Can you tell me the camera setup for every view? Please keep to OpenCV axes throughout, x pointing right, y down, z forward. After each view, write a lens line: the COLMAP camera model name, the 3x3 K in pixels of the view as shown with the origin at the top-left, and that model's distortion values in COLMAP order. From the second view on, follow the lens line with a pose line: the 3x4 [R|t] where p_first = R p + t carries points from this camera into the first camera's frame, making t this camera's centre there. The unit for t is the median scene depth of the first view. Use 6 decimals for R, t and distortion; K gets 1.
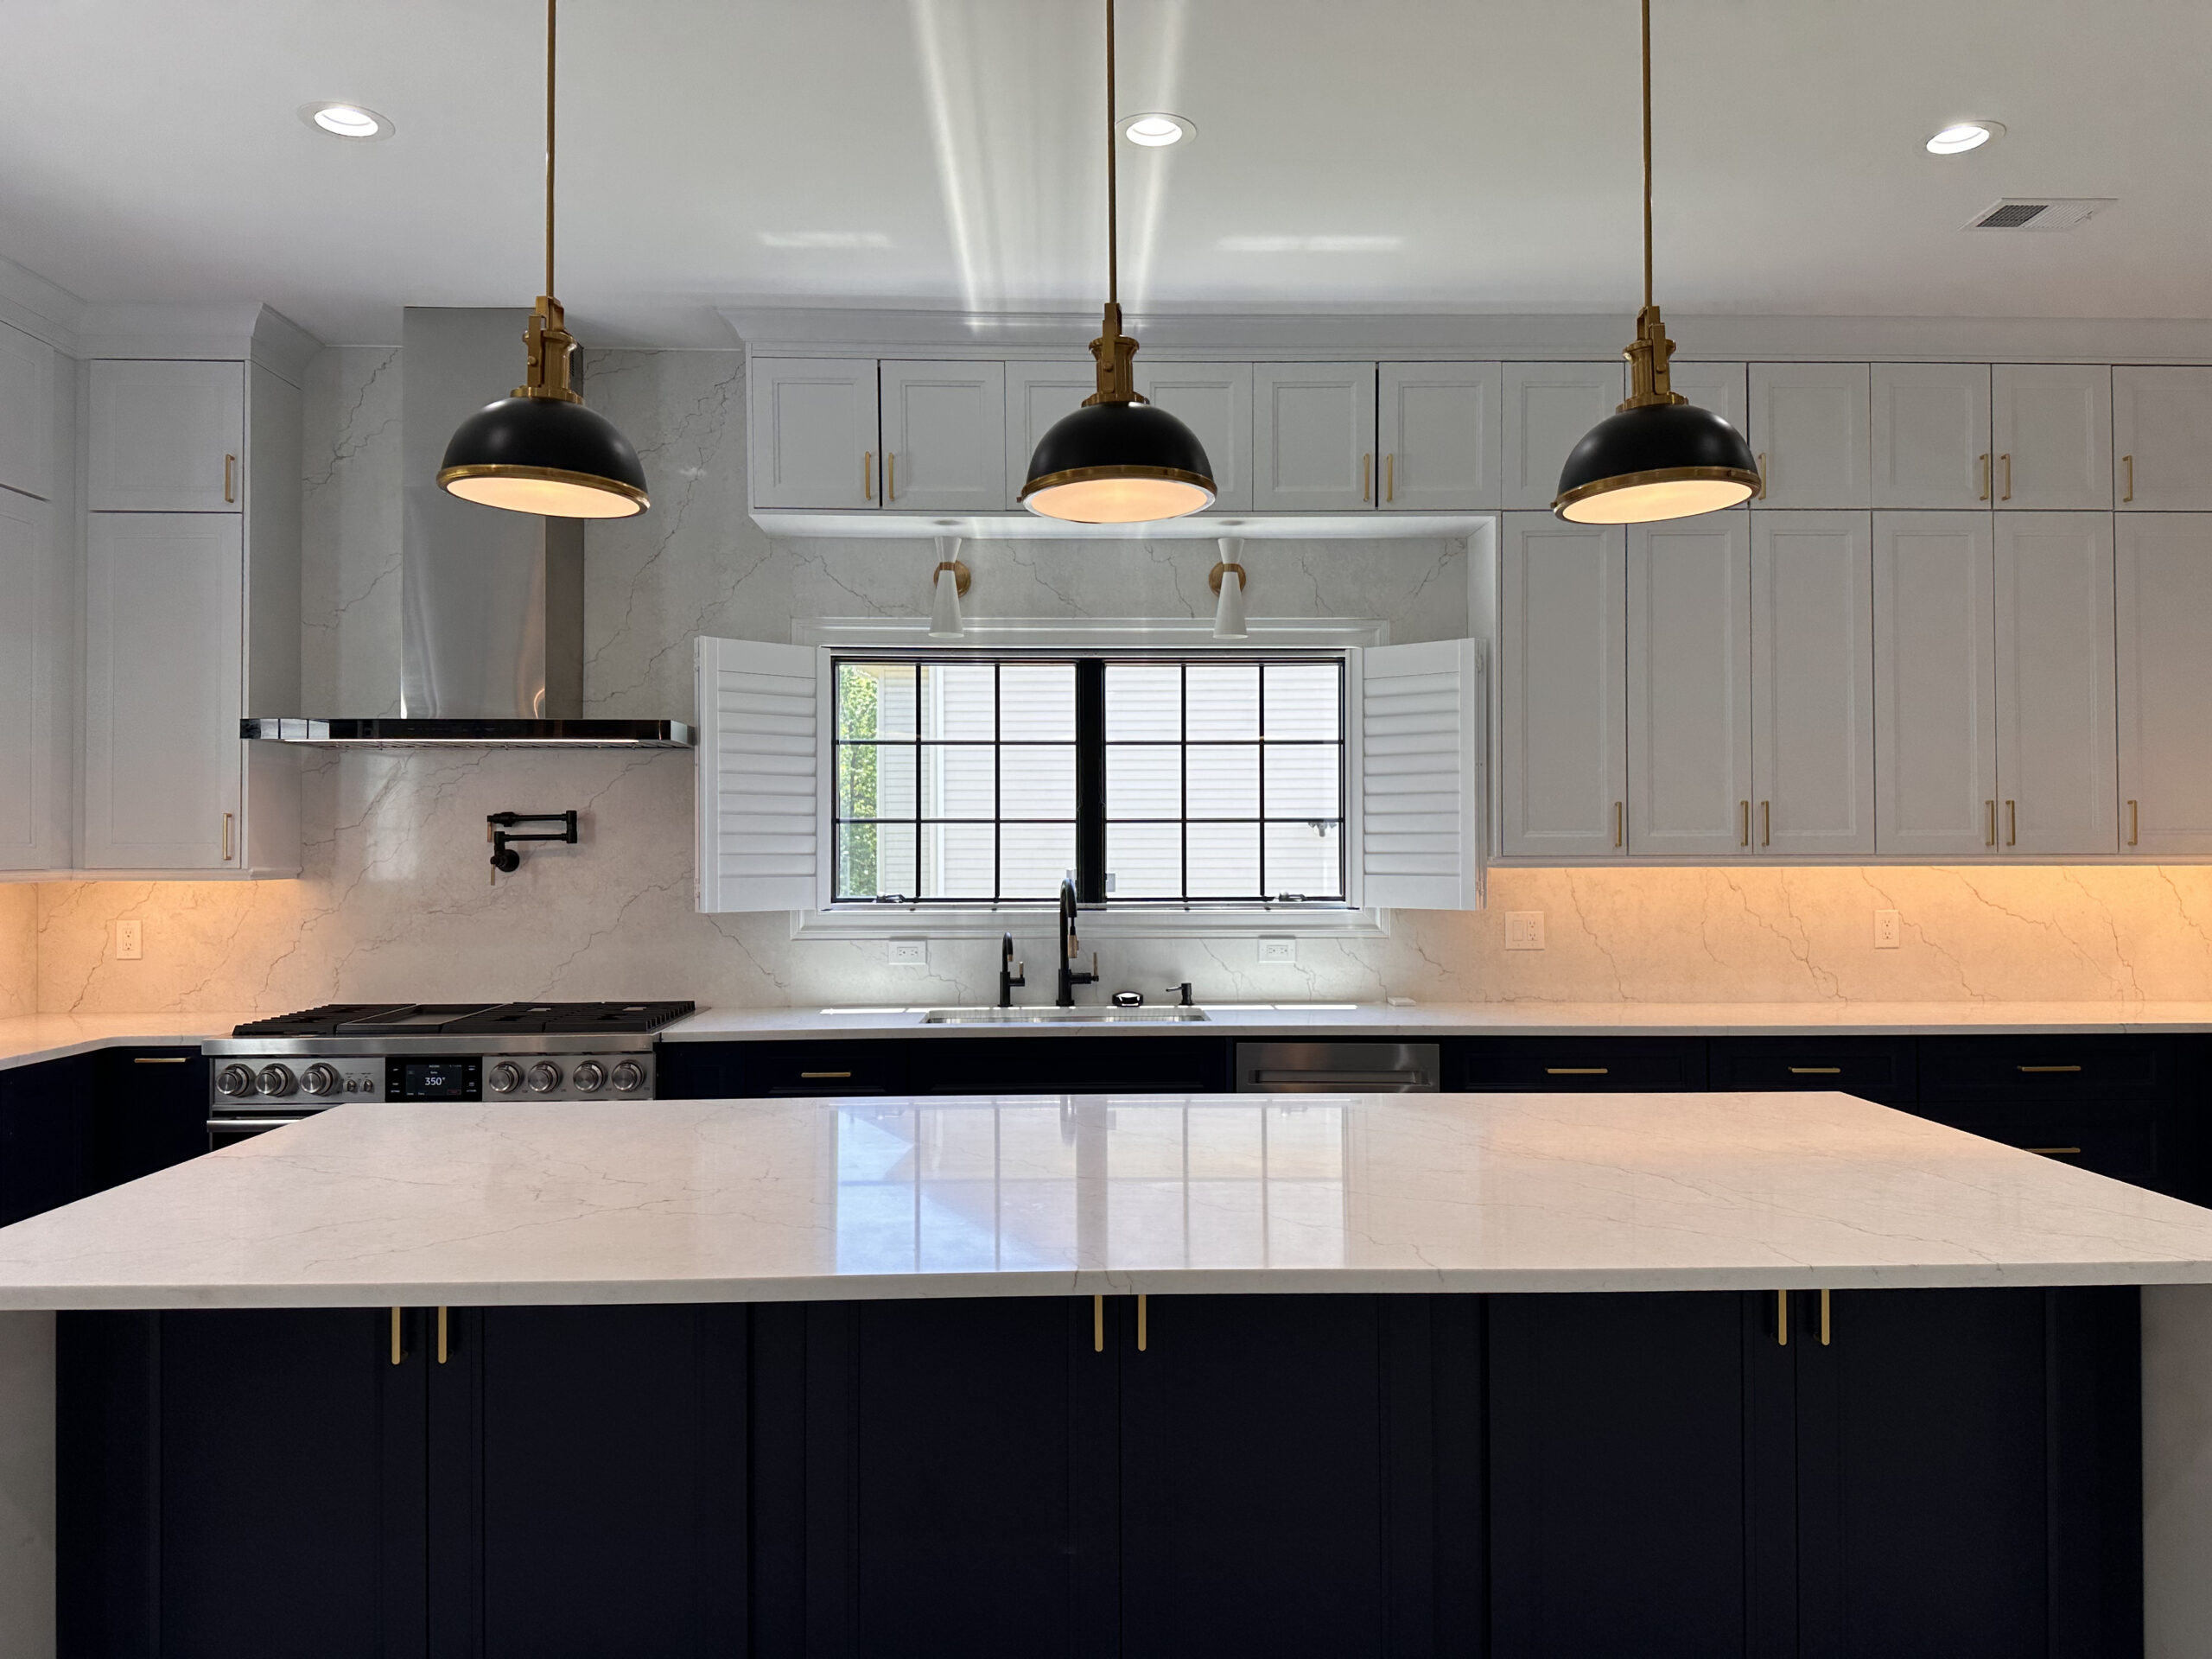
lens RADIAL K [[1542.0, 0, 1115.0], [0, 1542.0, 825.9], [0, 0, 1]] dist [0.063092, -0.072227]
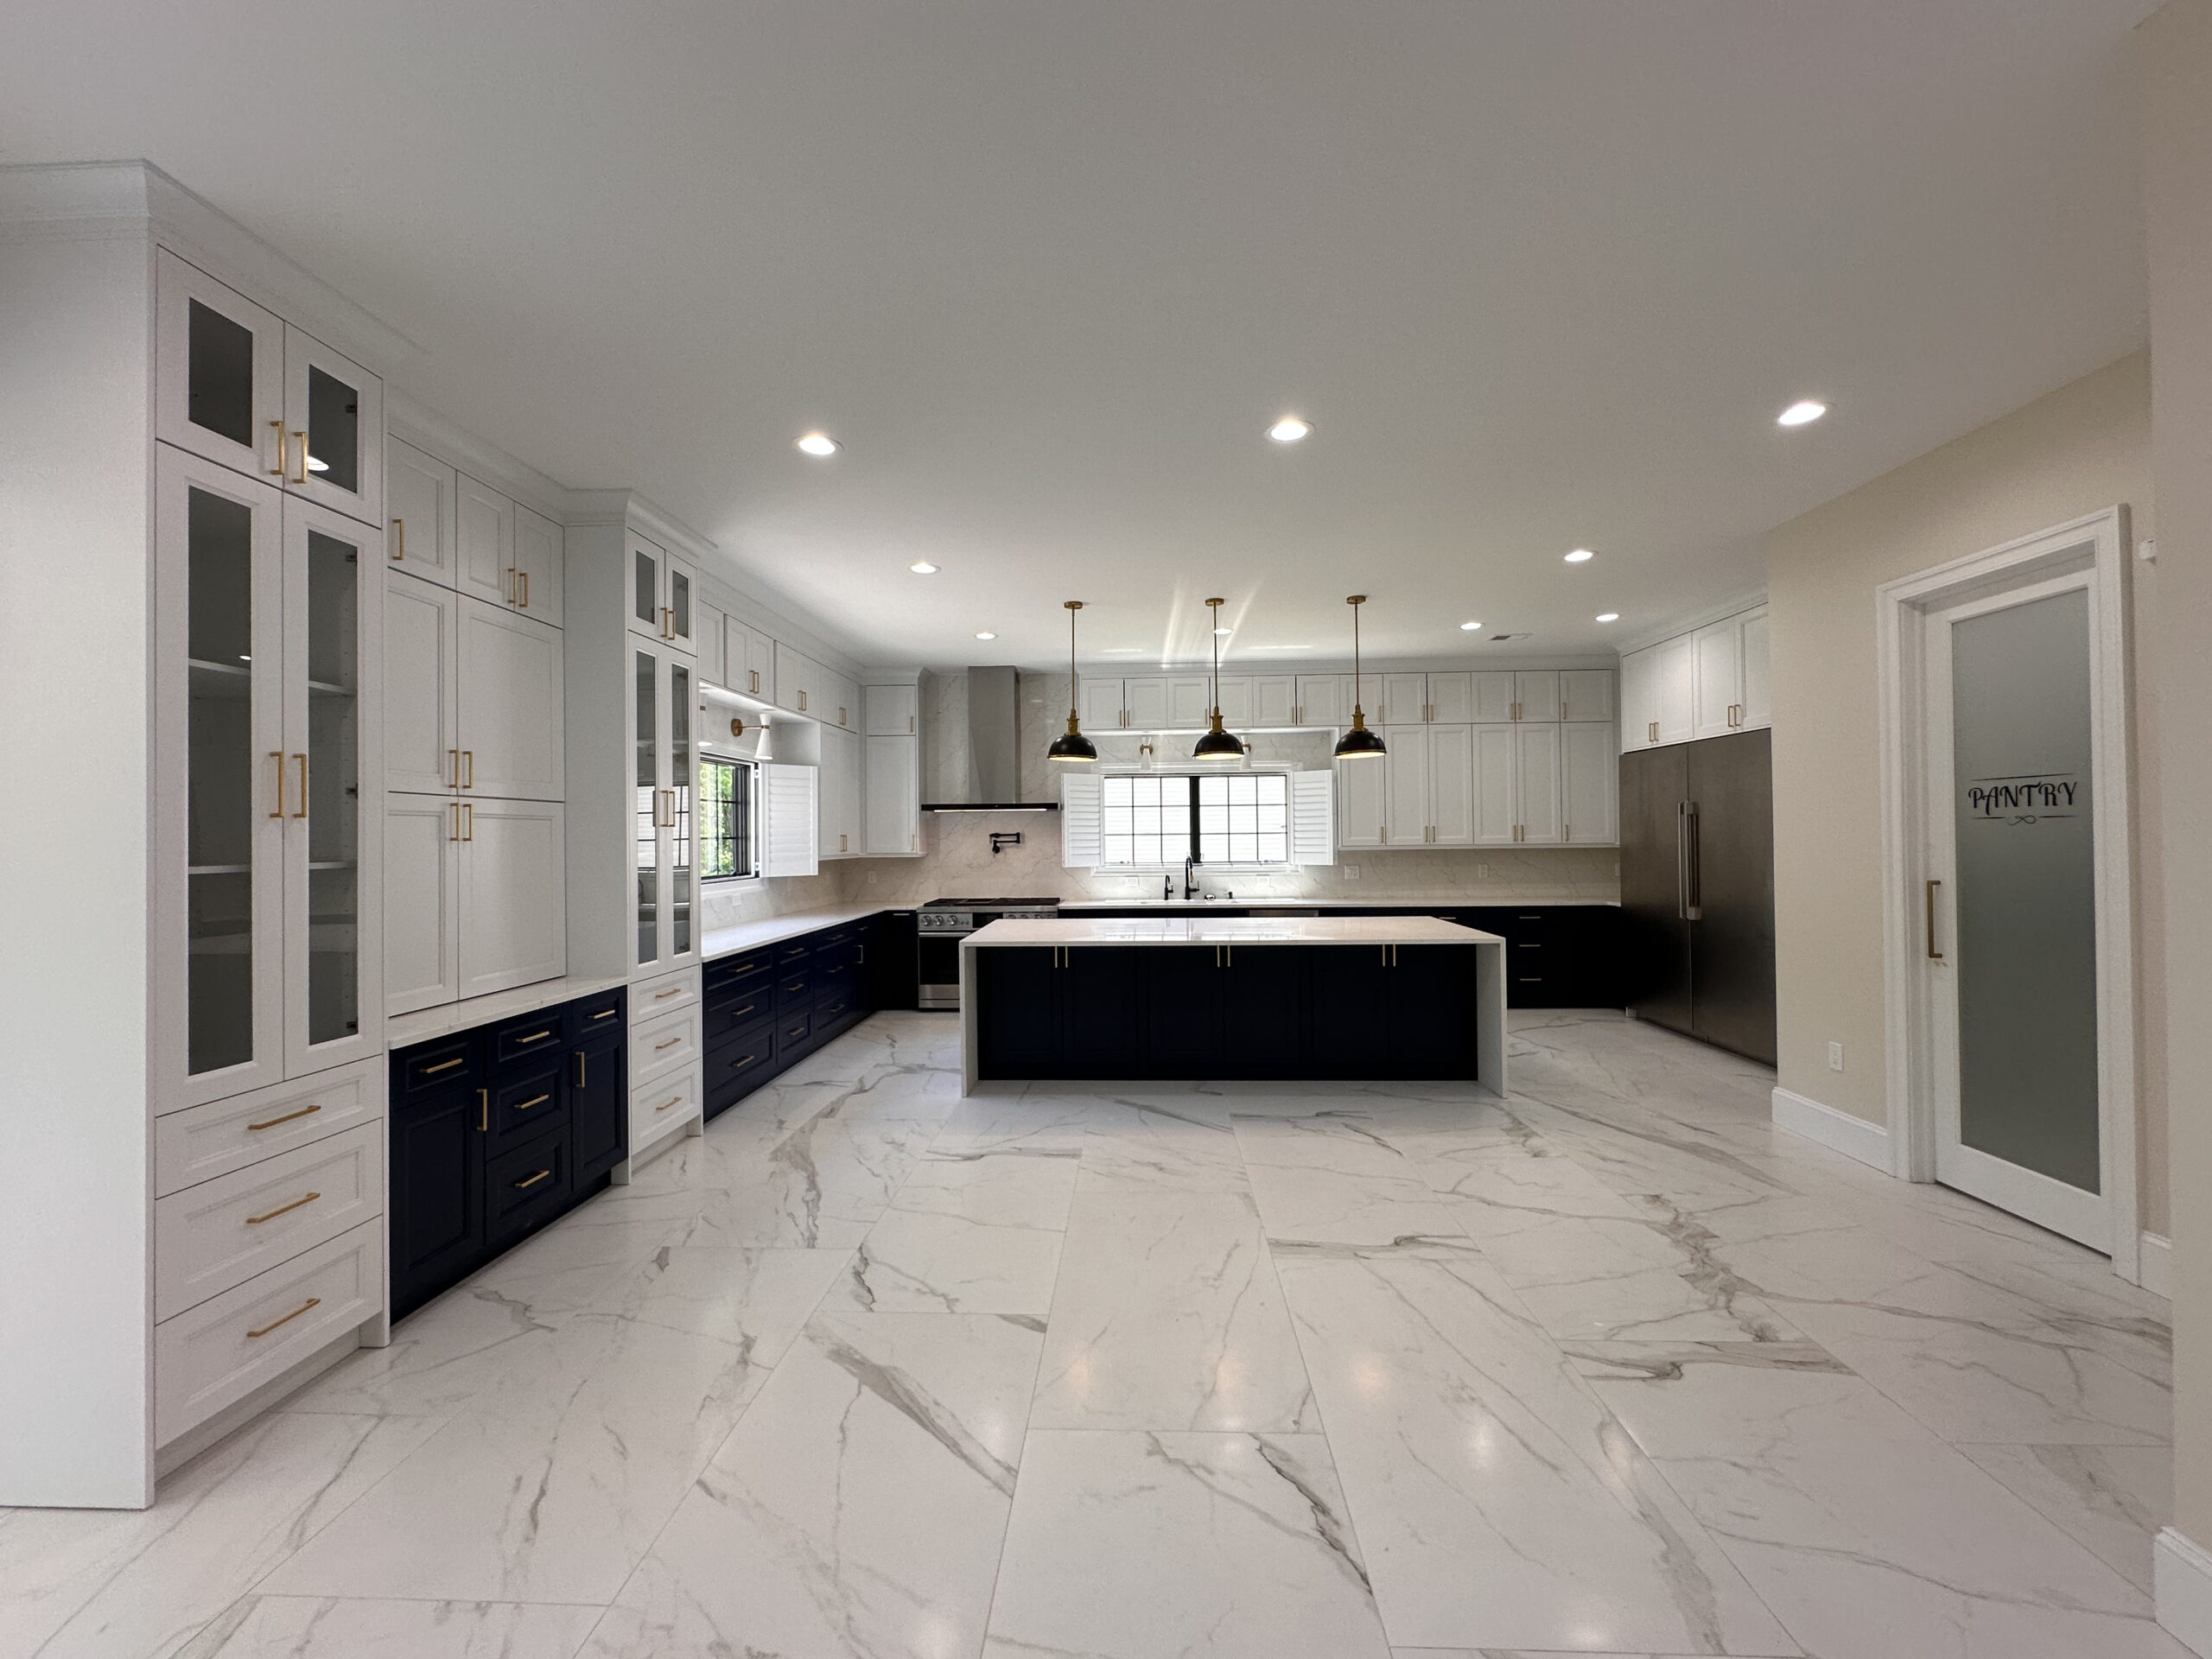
lens RADIAL K [[884.9, 0, 1100.2], [0, 884.9, 831.1], [0, 0, 1]] dist [-0.004172, 0.001626]
pose [[0.996724, -0.008091, -0.080473, -0.062983], [0.008832, 0.999922, 0.008851, -0.026277], [0.080395, -0.009532, 0.996717, -0.662051]]
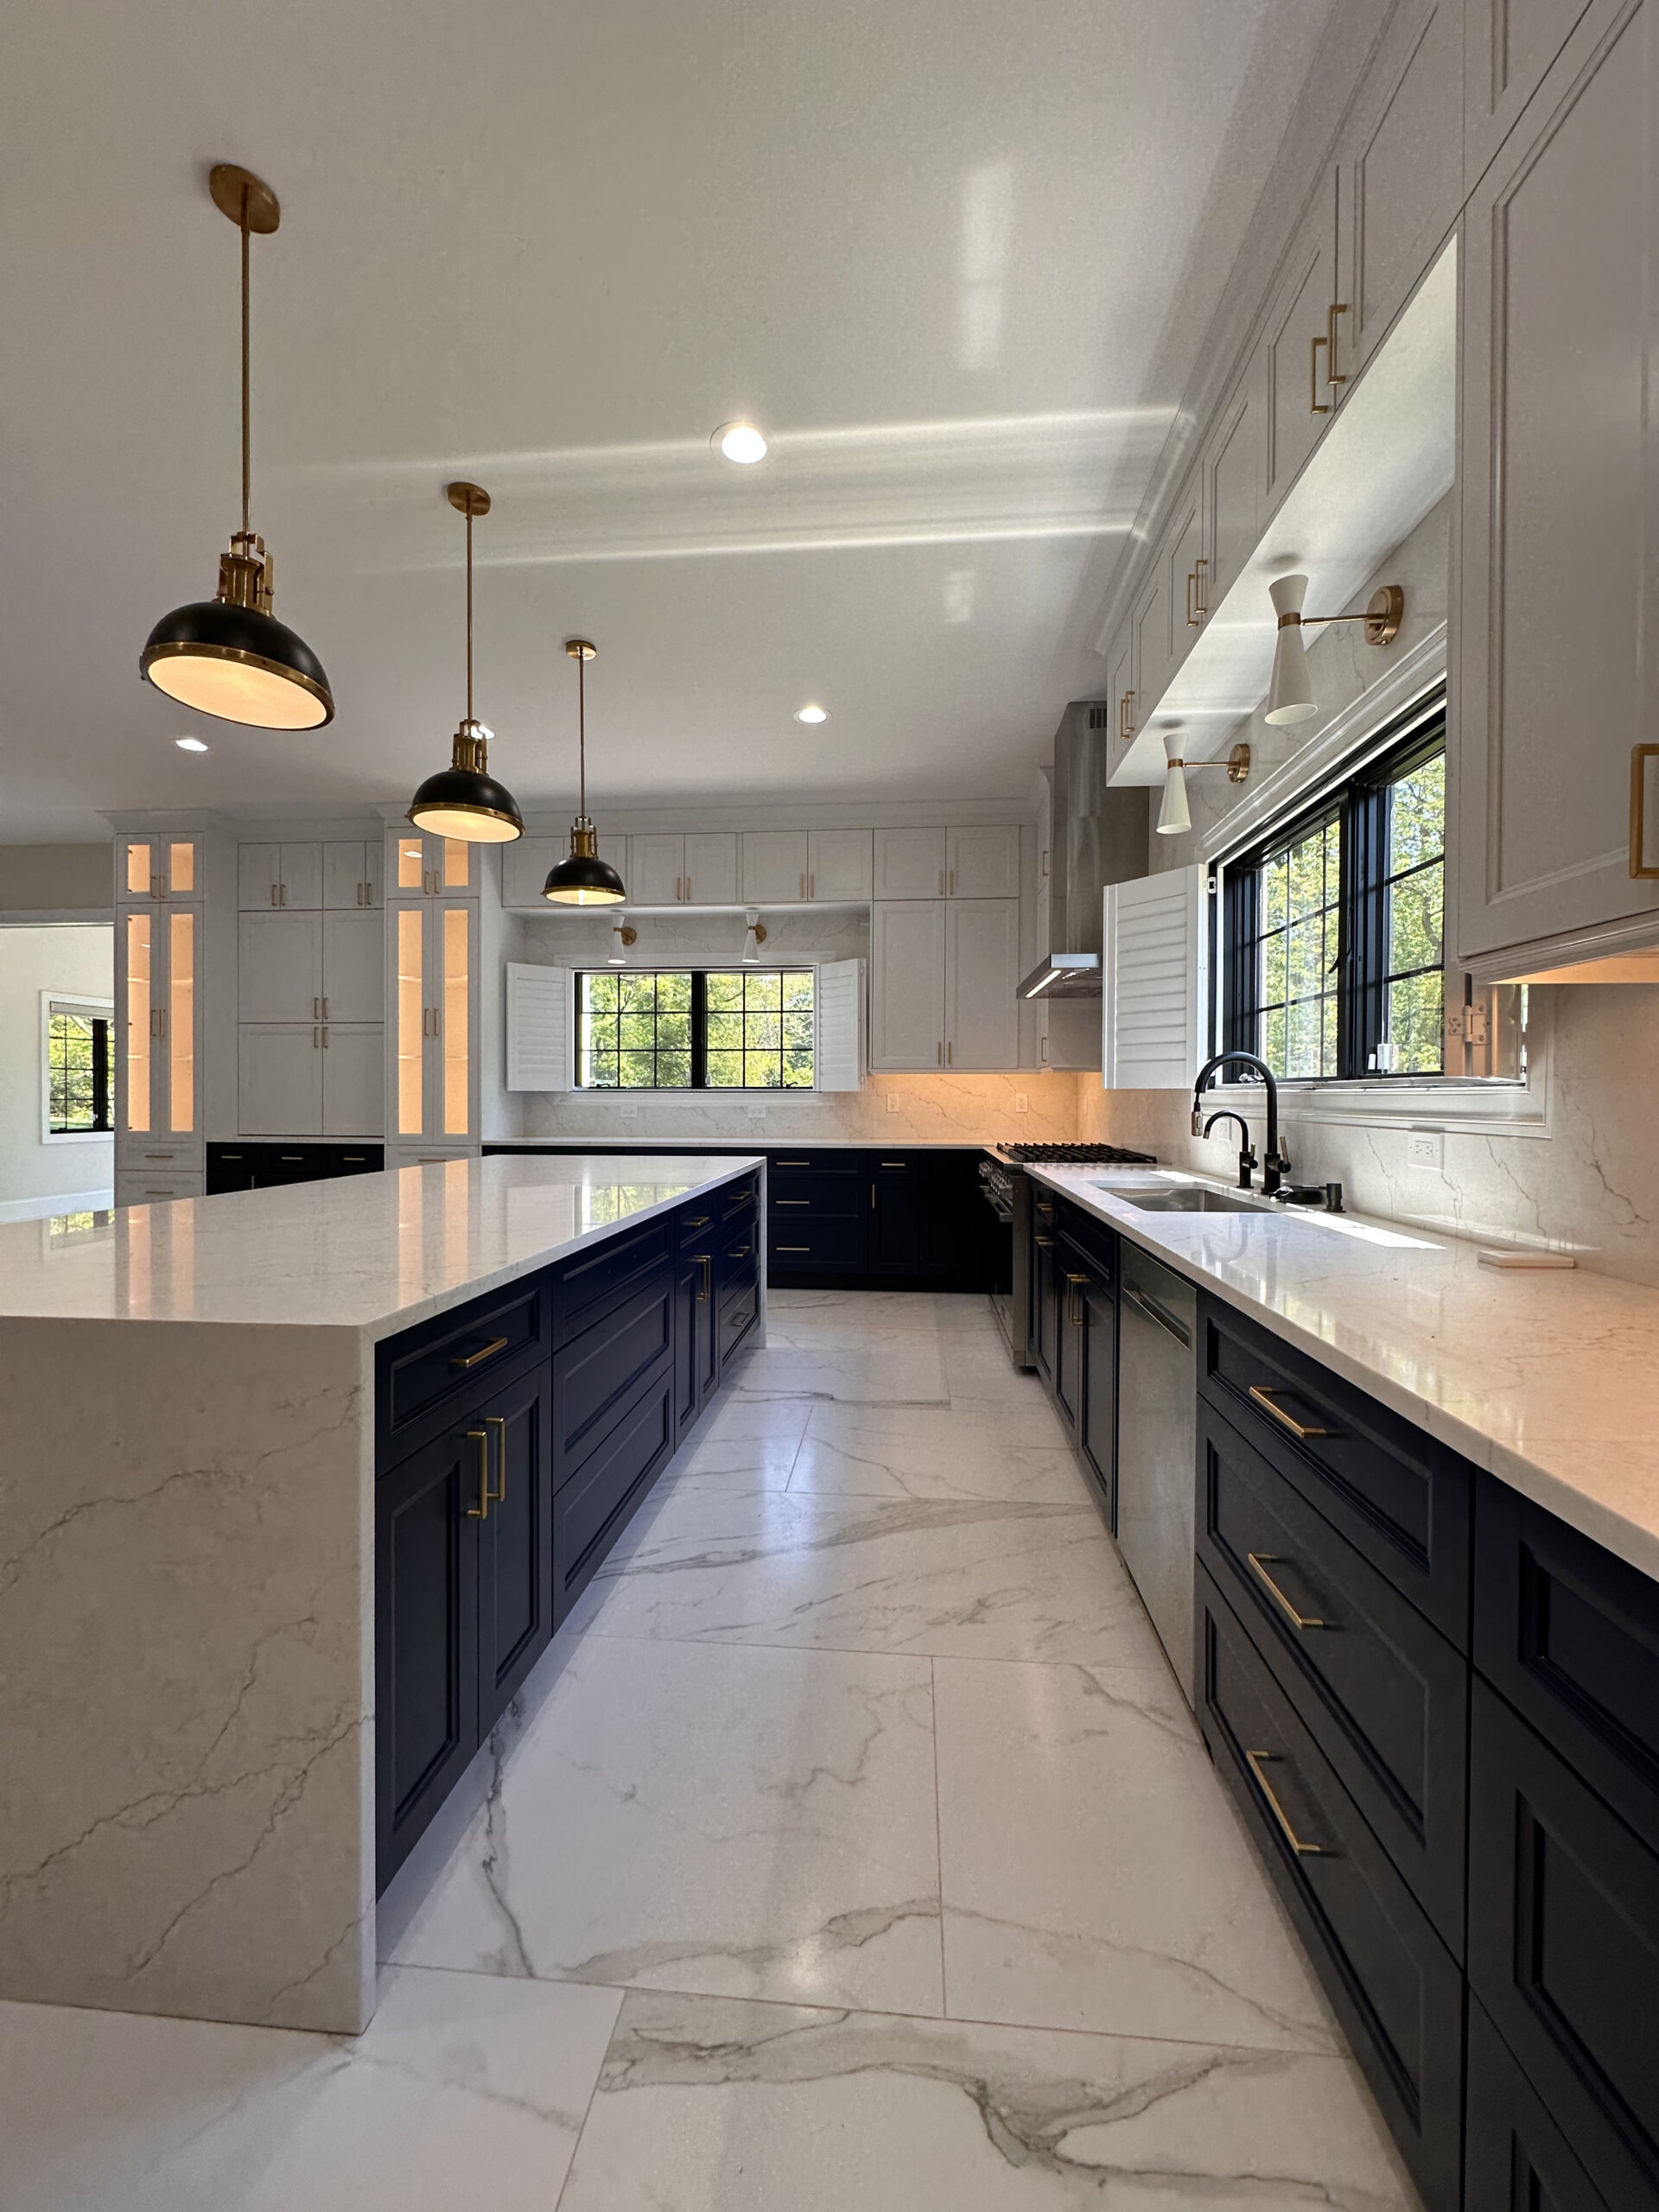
lens RADIAL K [[878.2, 0, 827.9], [0, 878.2, 1105.5], [0, 0, 1]] dist [-0.002266, -0.000100]
pose [[-0.120916, 0.014873, -0.992551, 0.525517], [0.011885, 0.999838, 0.013534, 0.056499], [0.992592, -0.010160, -0.121073, 0.832639]]
